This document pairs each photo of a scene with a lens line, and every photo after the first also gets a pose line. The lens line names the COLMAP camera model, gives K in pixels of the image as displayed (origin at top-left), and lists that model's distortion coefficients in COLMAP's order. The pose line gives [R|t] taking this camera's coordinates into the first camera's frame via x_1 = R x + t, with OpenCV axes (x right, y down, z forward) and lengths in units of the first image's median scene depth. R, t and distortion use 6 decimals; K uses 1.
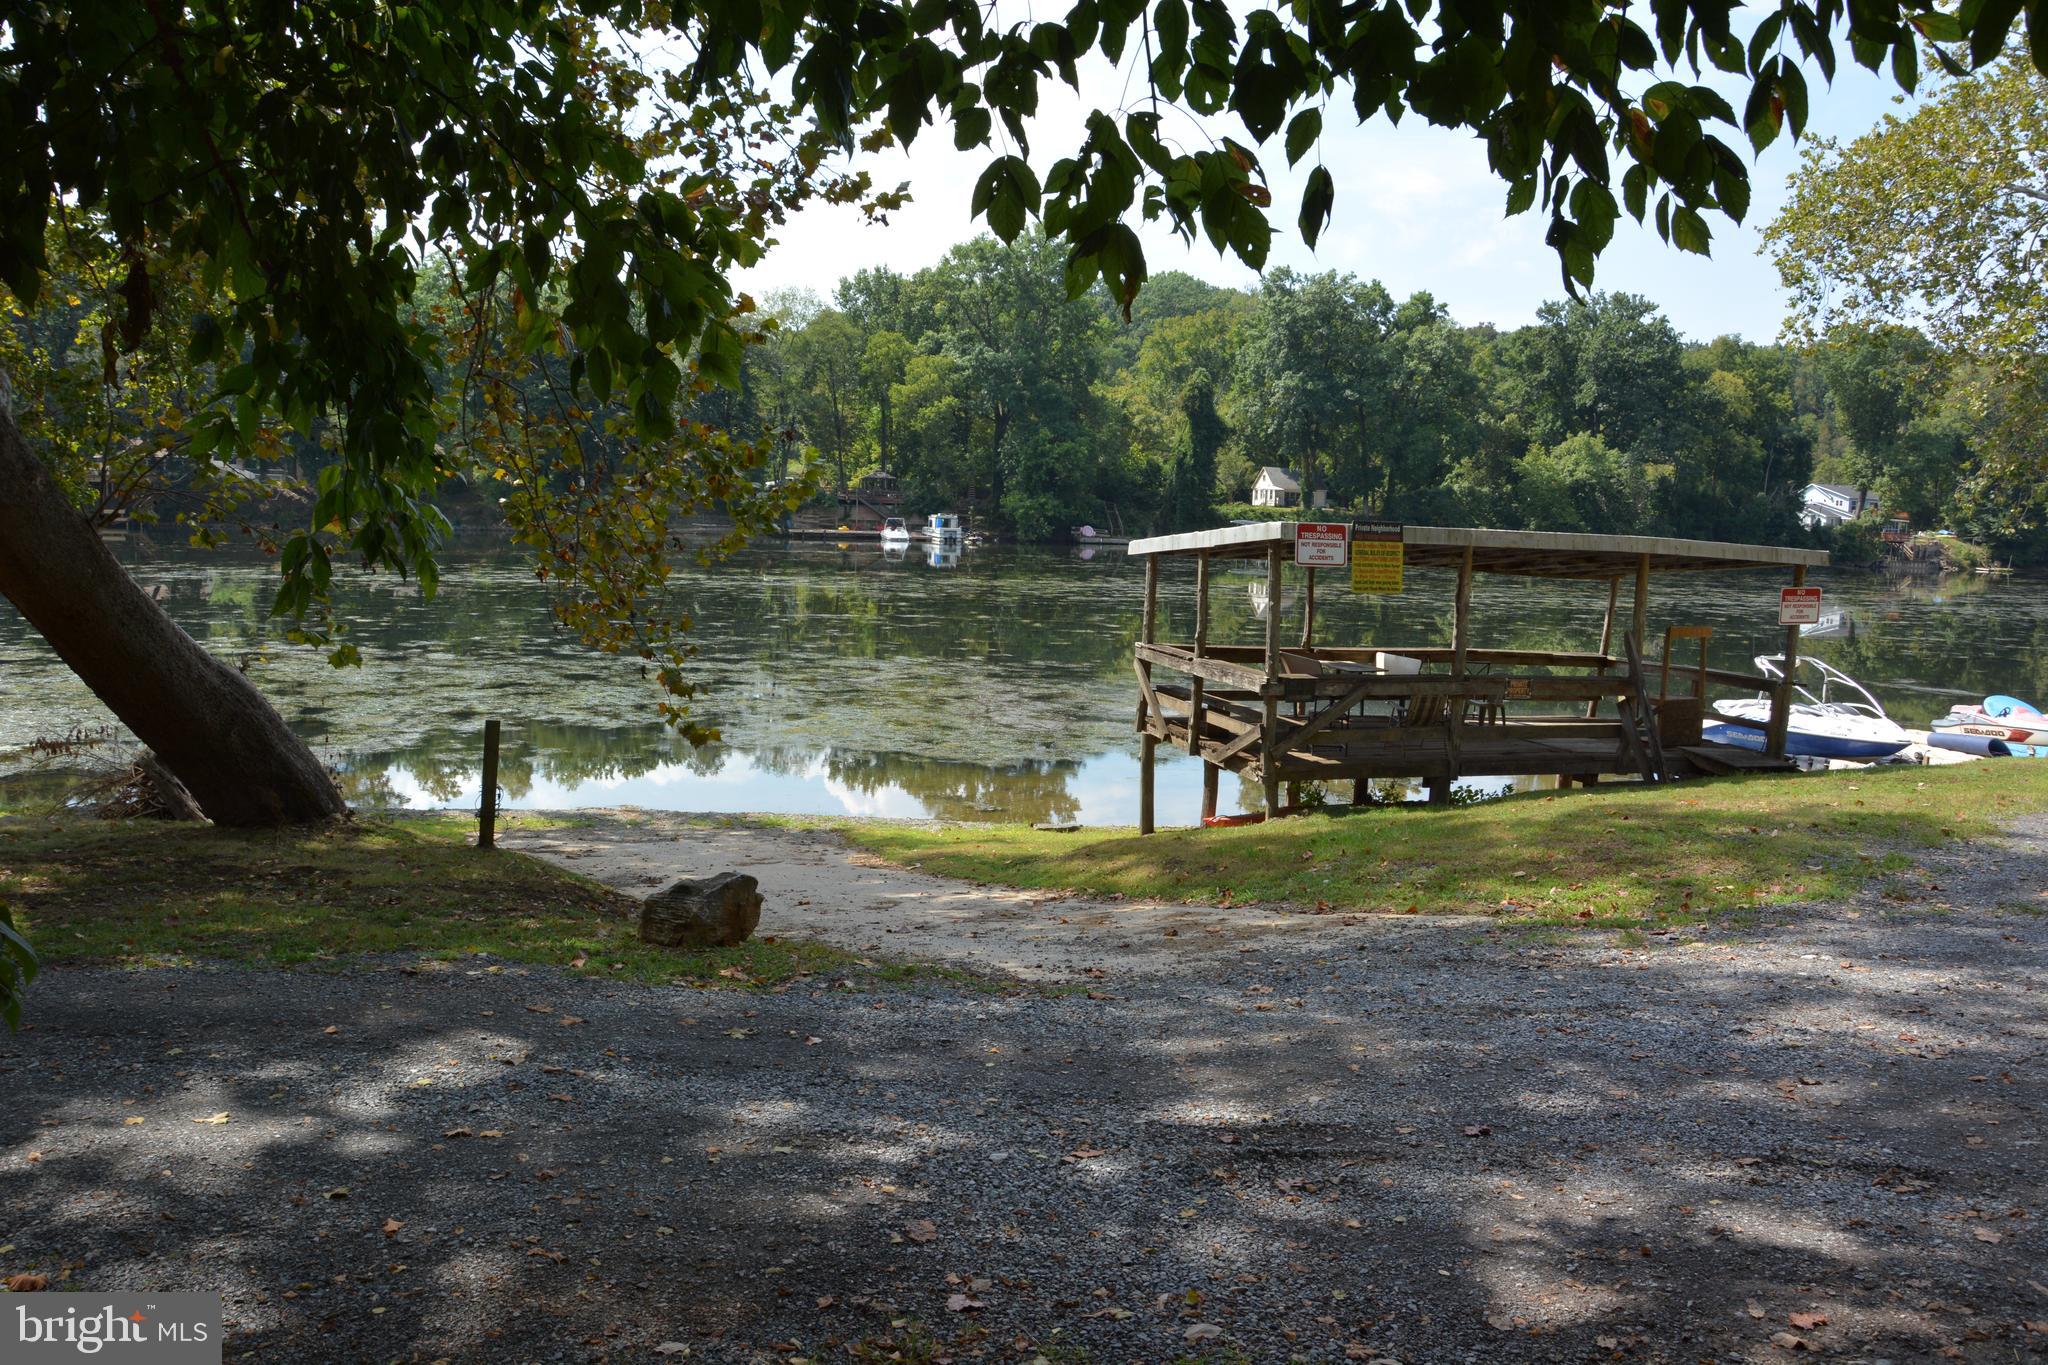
lens RADIAL K [[1604.8, 0, 1009.9], [0, 1604.8, 678.6], [0, 0, 1]] dist [-0.162894, 0.122990]
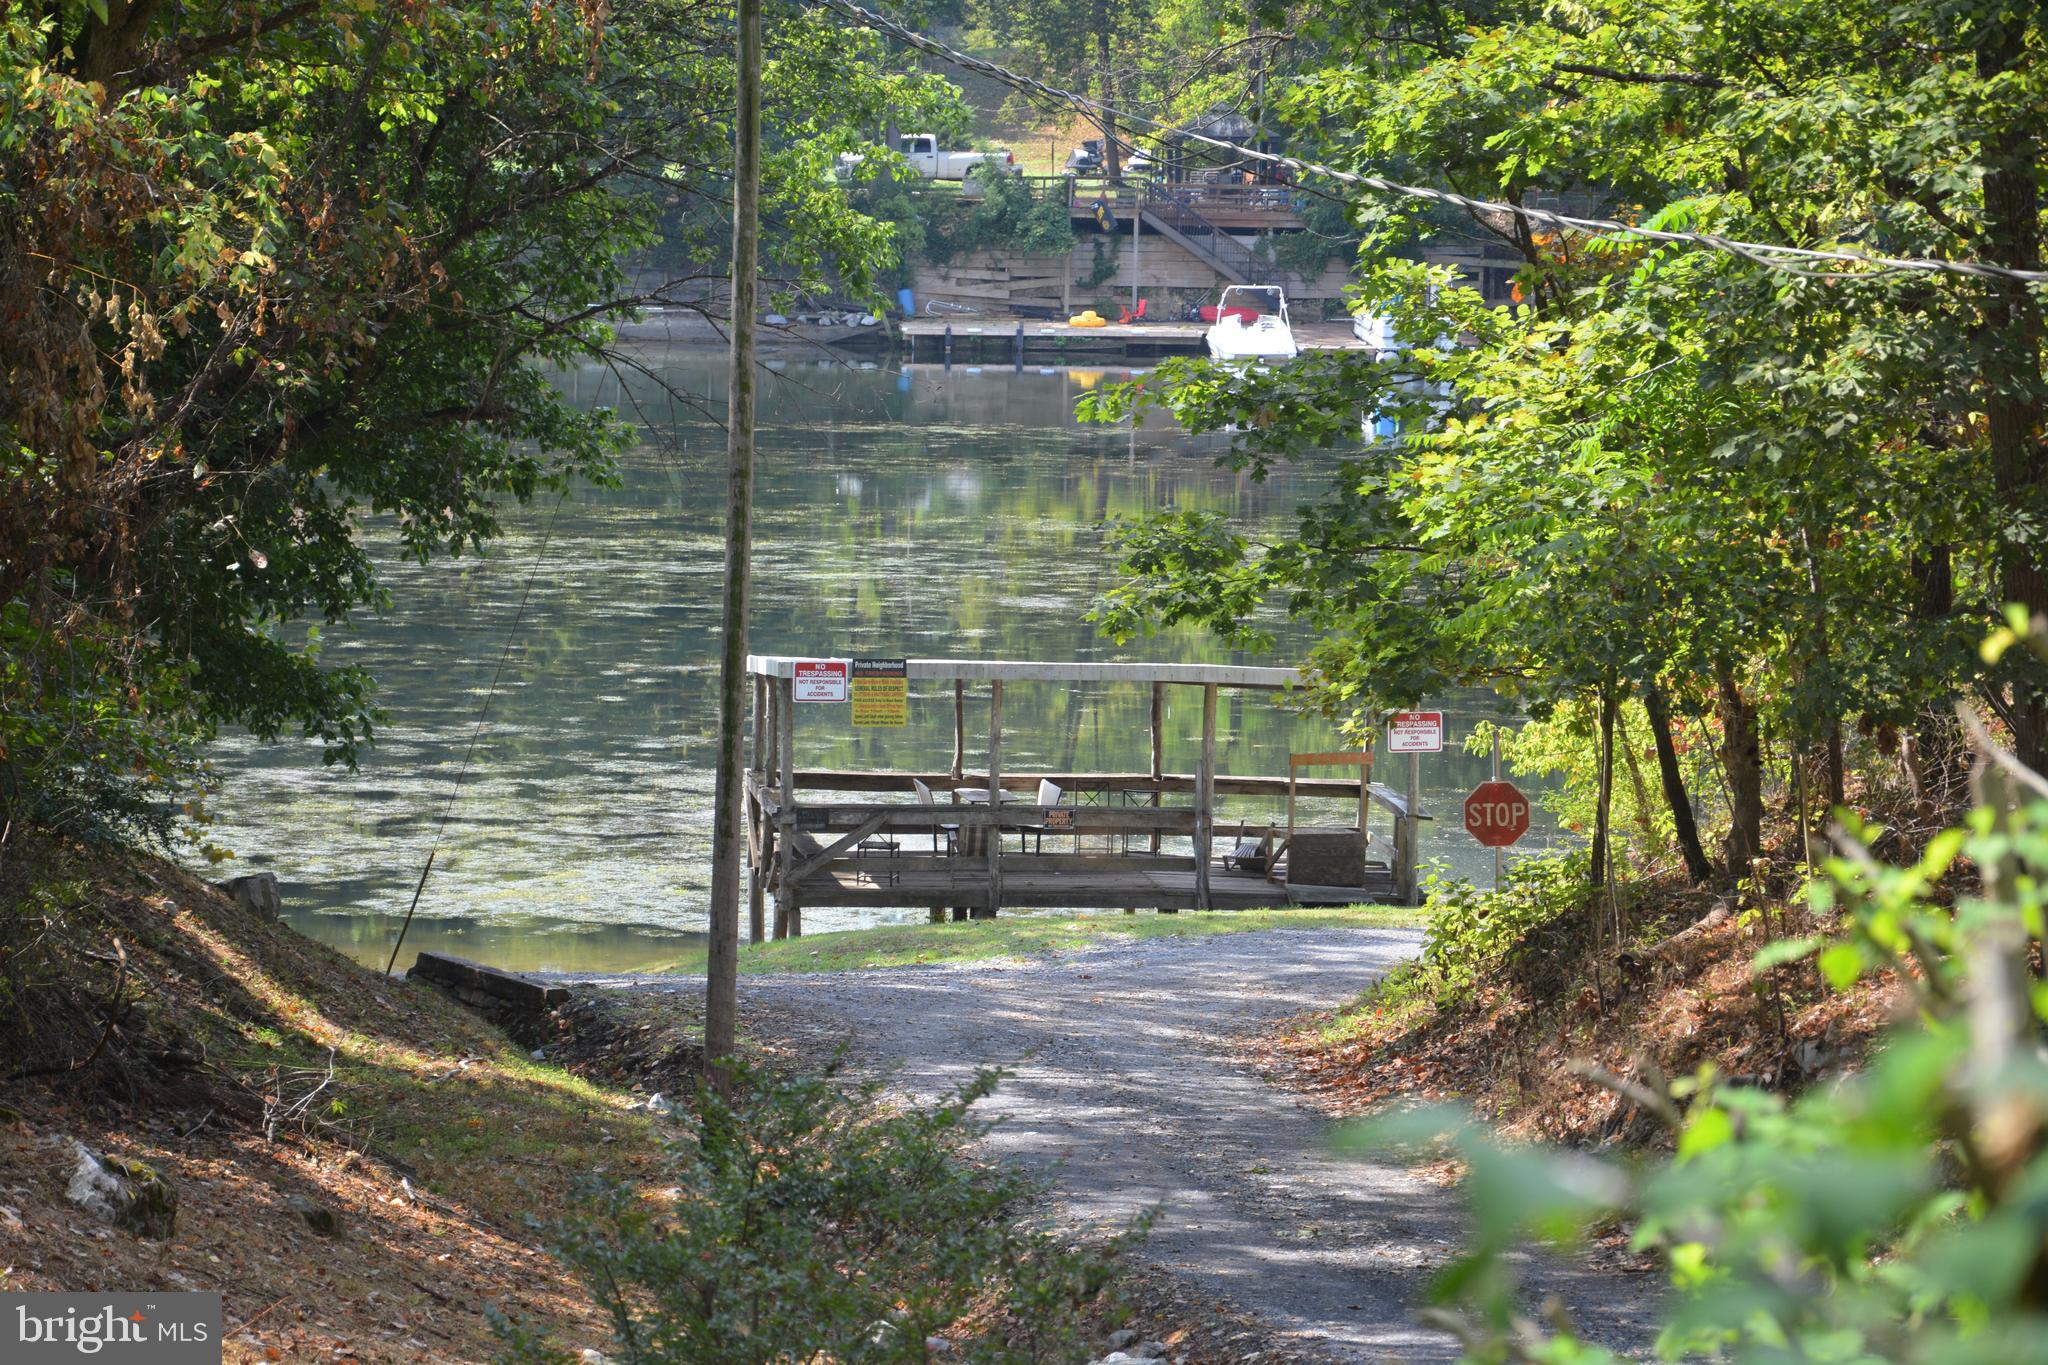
lens RADIAL K [[7292.0, 0, 1024.0], [0, 7292.0, 682.5], [0, 0, 1]] dist [0.952752, -0.043523]
pose [[0.987337, 0.001114, -0.158634, 0.099404], [-0.004307, 0.999795, -0.019788, 0.001098], [0.158580, 0.020221, 0.987139, -0.341371]]
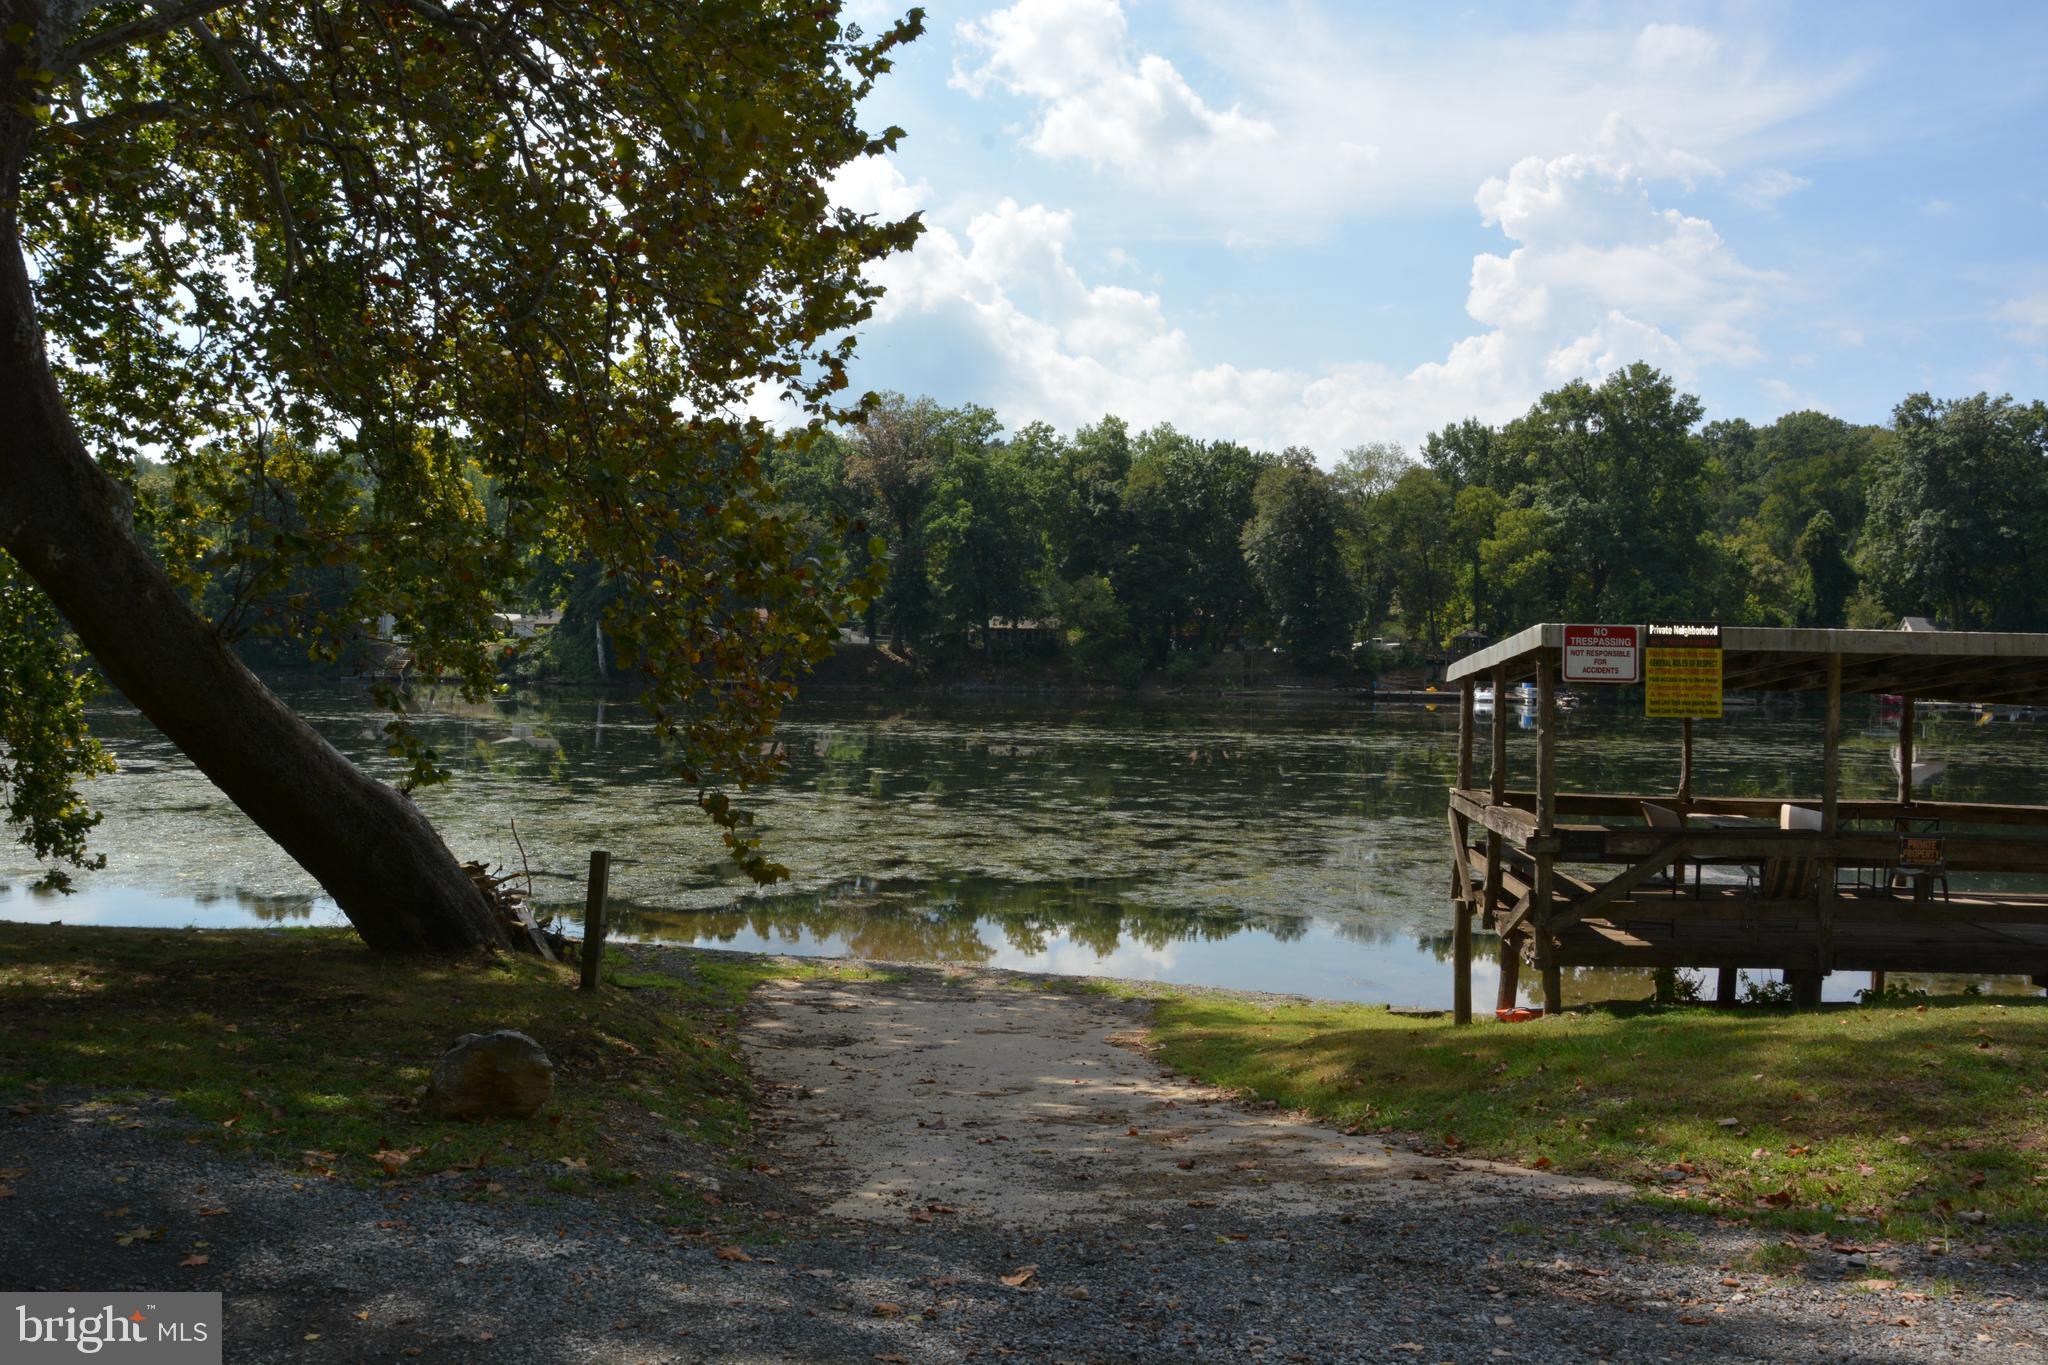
lens RADIAL K [[1604.8, 0, 1009.9], [0, 1604.8, 678.6], [0, 0, 1]] dist [-0.162894, 0.122990]
pose [[0.926995, -0.010642, -0.374923, 0.019406], [-0.028203, 0.994790, -0.097966, 0.000820], [0.374012, 0.101388, 0.921865, 0.018796]]
